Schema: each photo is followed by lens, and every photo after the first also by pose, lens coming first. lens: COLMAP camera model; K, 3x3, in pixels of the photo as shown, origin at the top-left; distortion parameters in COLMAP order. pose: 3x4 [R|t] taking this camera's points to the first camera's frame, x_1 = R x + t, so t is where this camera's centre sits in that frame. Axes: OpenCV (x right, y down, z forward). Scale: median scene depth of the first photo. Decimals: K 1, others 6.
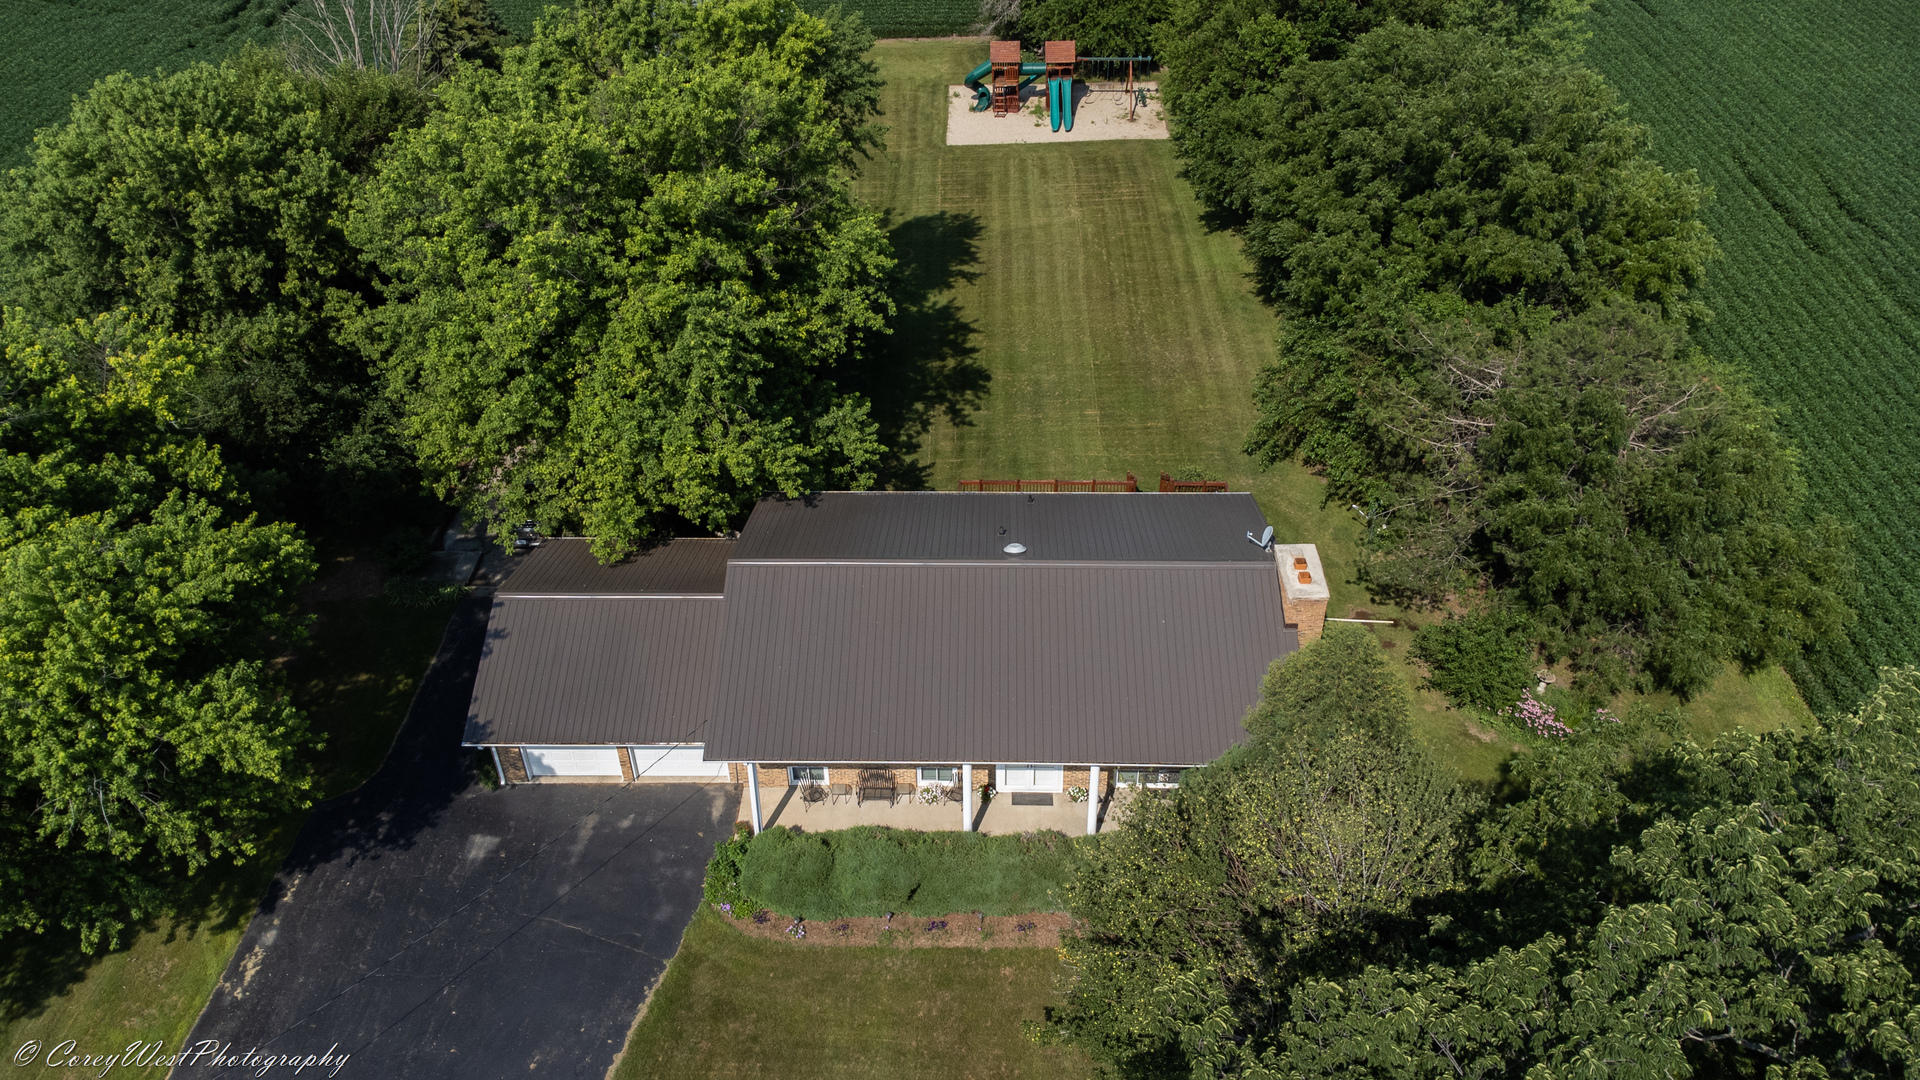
lens RADIAL K [[1455.1, 0, 963.6], [0, 1455.1, 571.4], [0, 0, 1]] dist [0.022409, 0.050938]
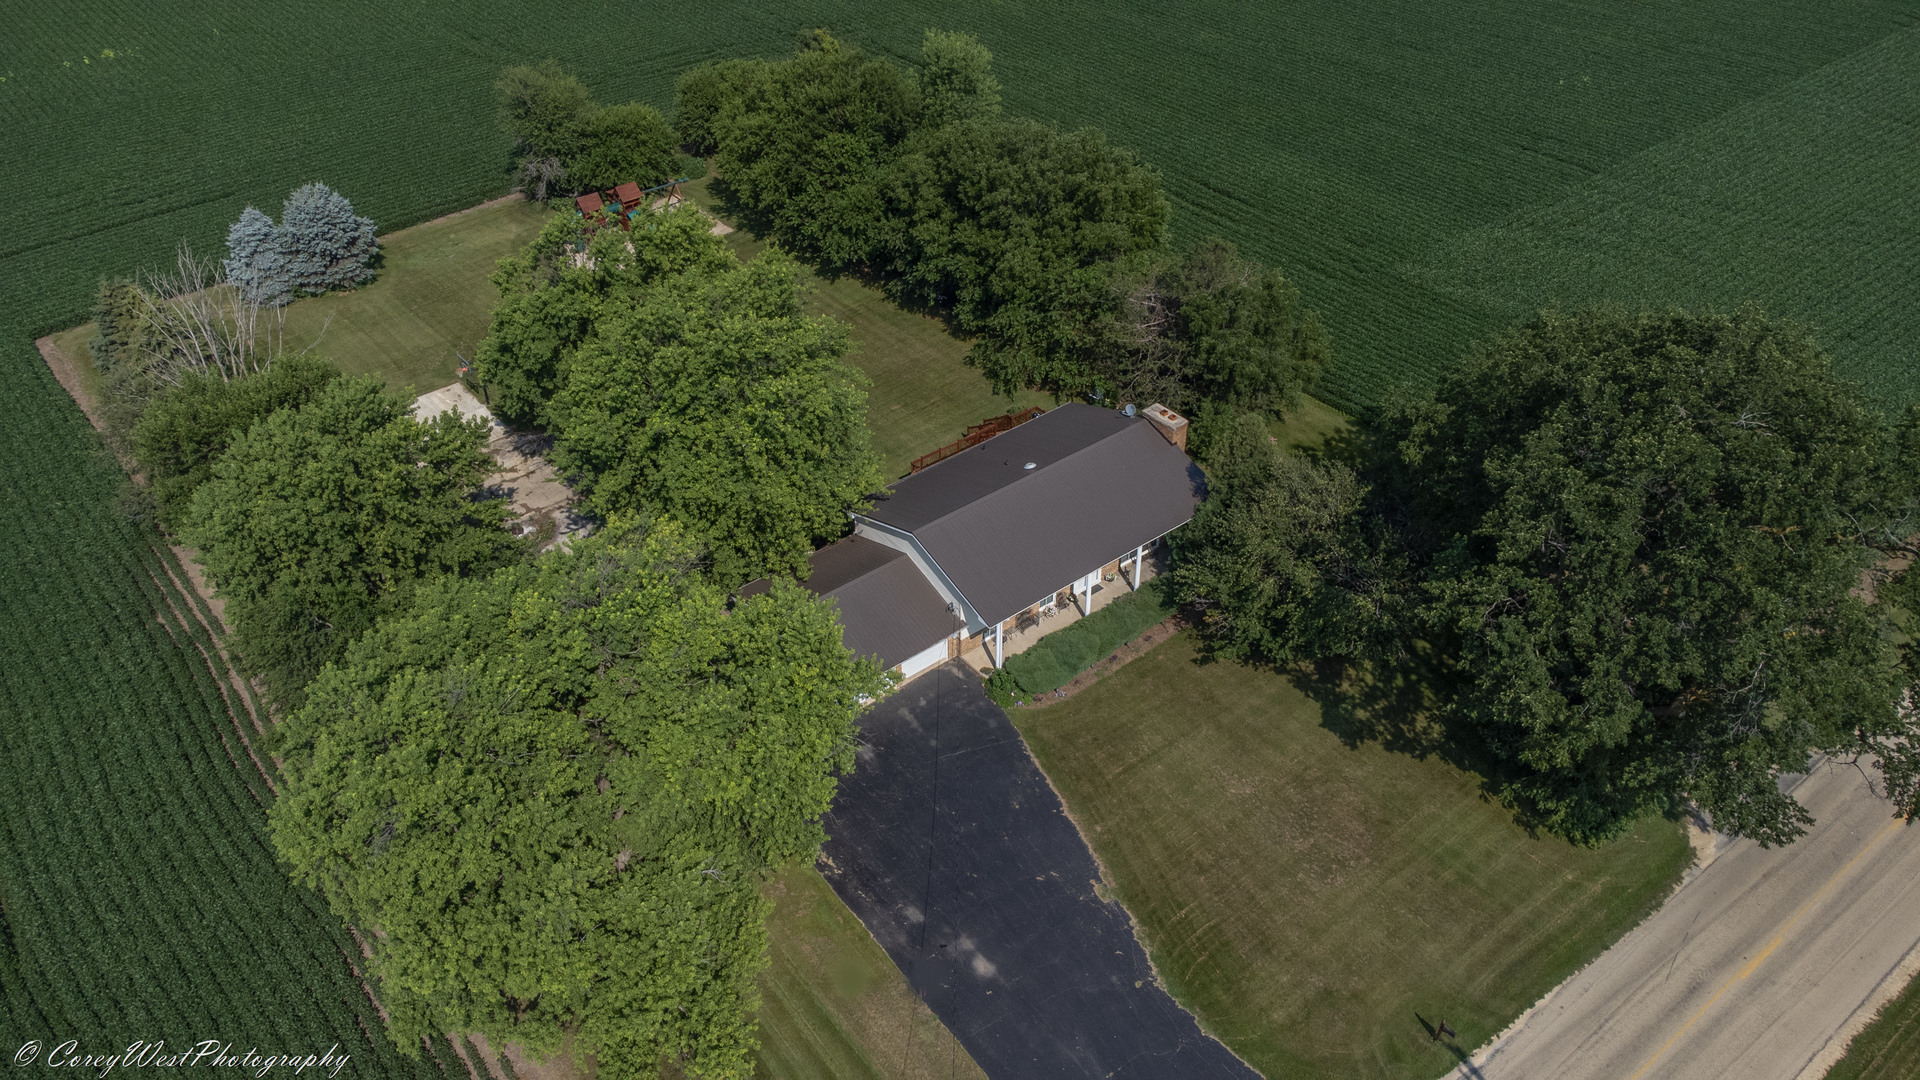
lens RADIAL K [[1455.1, 0, 962.4], [0, 1455.1, 540.7], [0, 0, 1]] dist [0.022409, 0.050938]
pose [[0.768627, -0.384752, 0.511056, -0.869825], [0.400477, 0.912394, 0.084586, -0.103374], [-0.498829, 0.139651, 0.855375, -0.409935]]
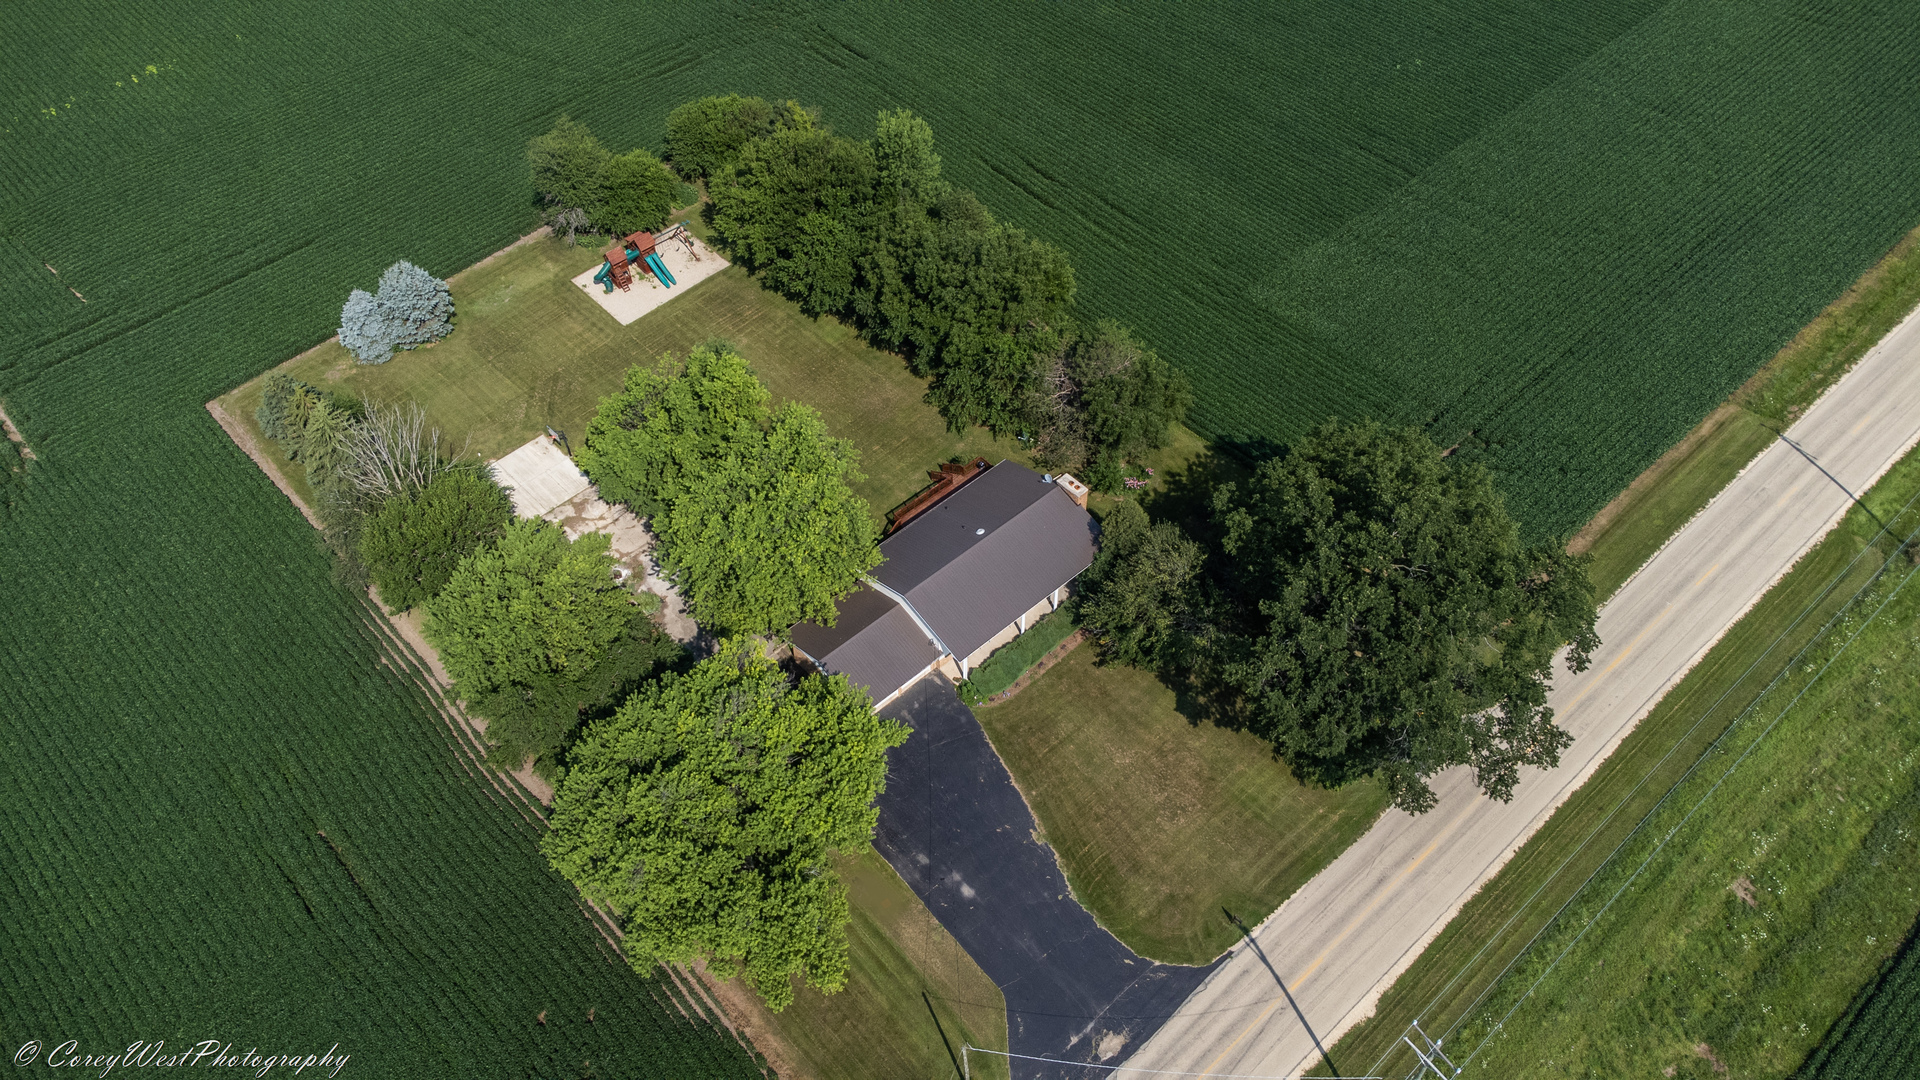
lens RADIAL K [[1455.1, 0, 965.0], [0, 1455.1, 548.0], [0, 0, 1]] dist [0.022409, 0.050938]
pose [[0.725127, -0.518315, 0.453366, -1.044729], [0.428843, 0.855020, 0.291605, -0.673348], [-0.538780, -0.017028, 0.842274, -1.026962]]
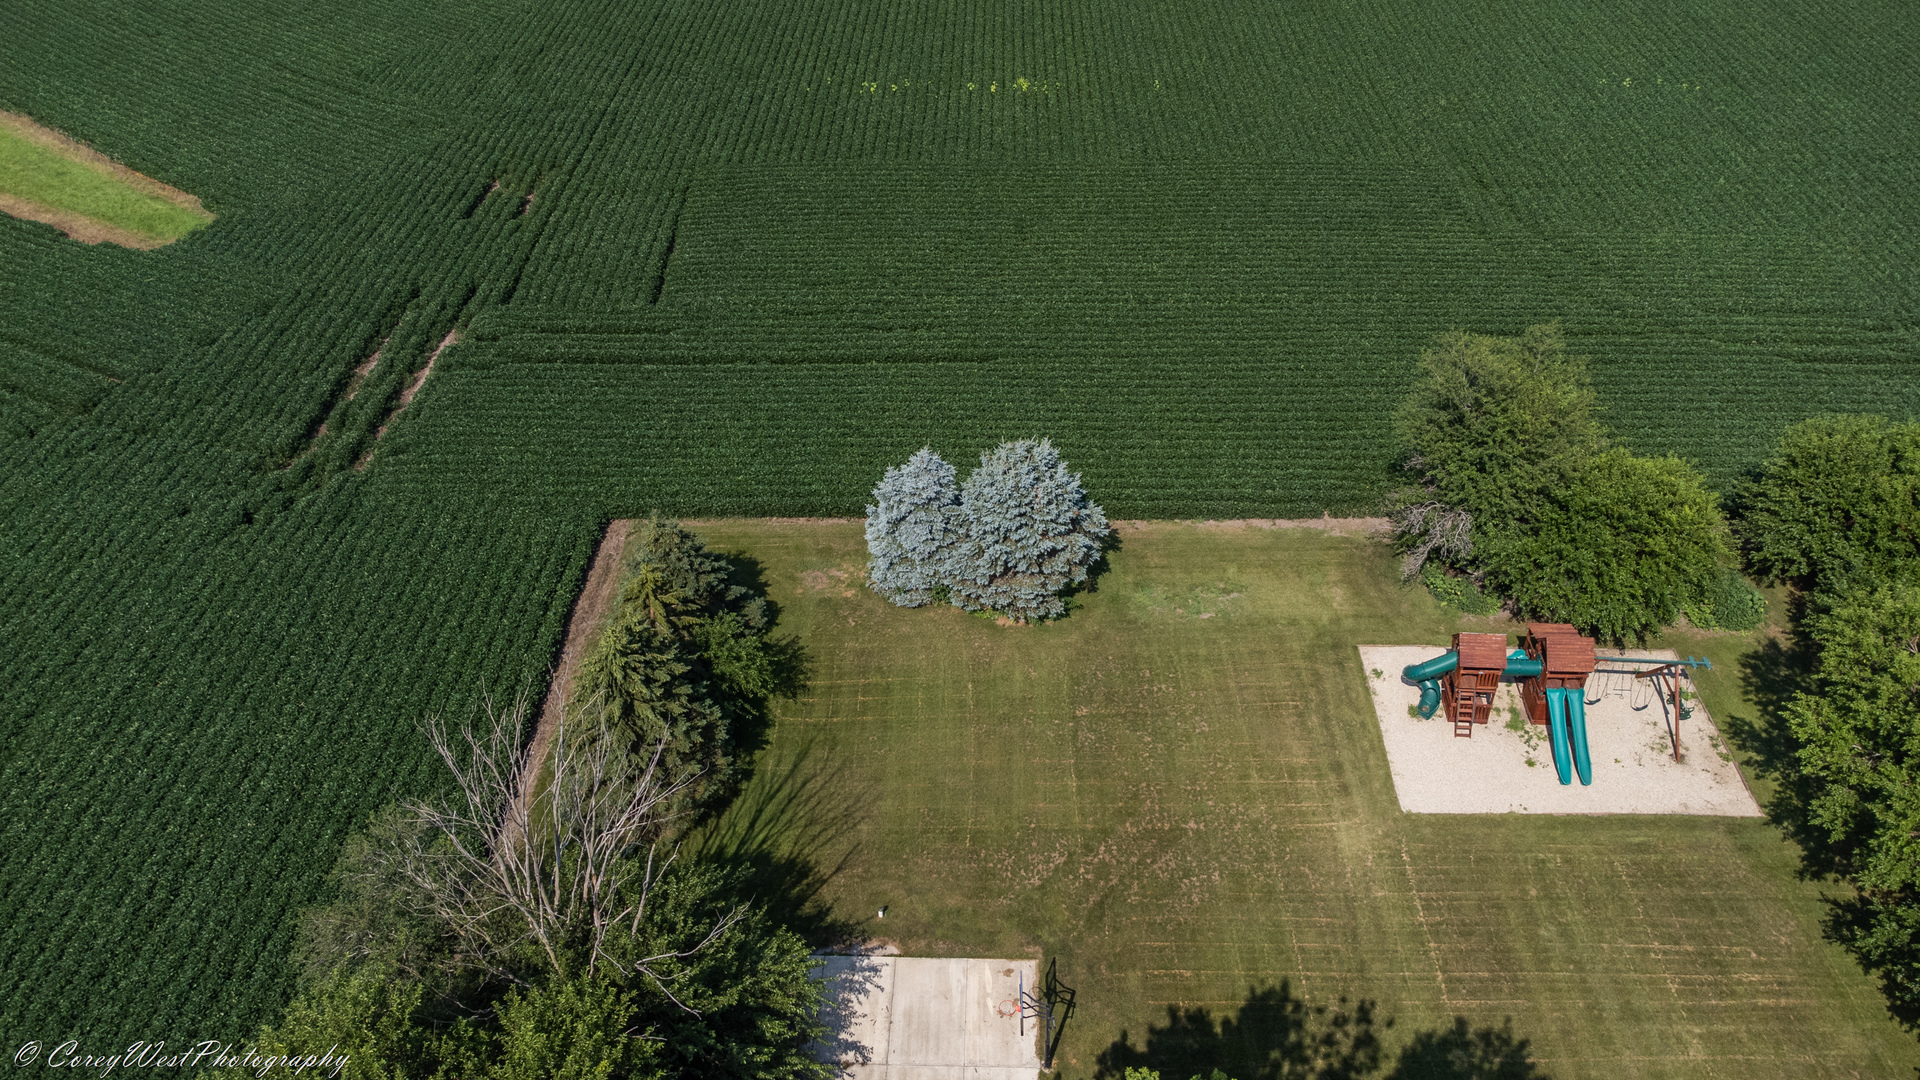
lens RADIAL K [[1455.1, 0, 949.2], [0, 1455.1, 550.5], [0, 0, 1]] dist [0.022409, 0.050938]
pose [[0.999359, 0.030554, -0.018680, -0.345090], [-0.030821, 0.999425, -0.014147, -0.671050], [0.018237, 0.014714, 0.999725, 0.608824]]
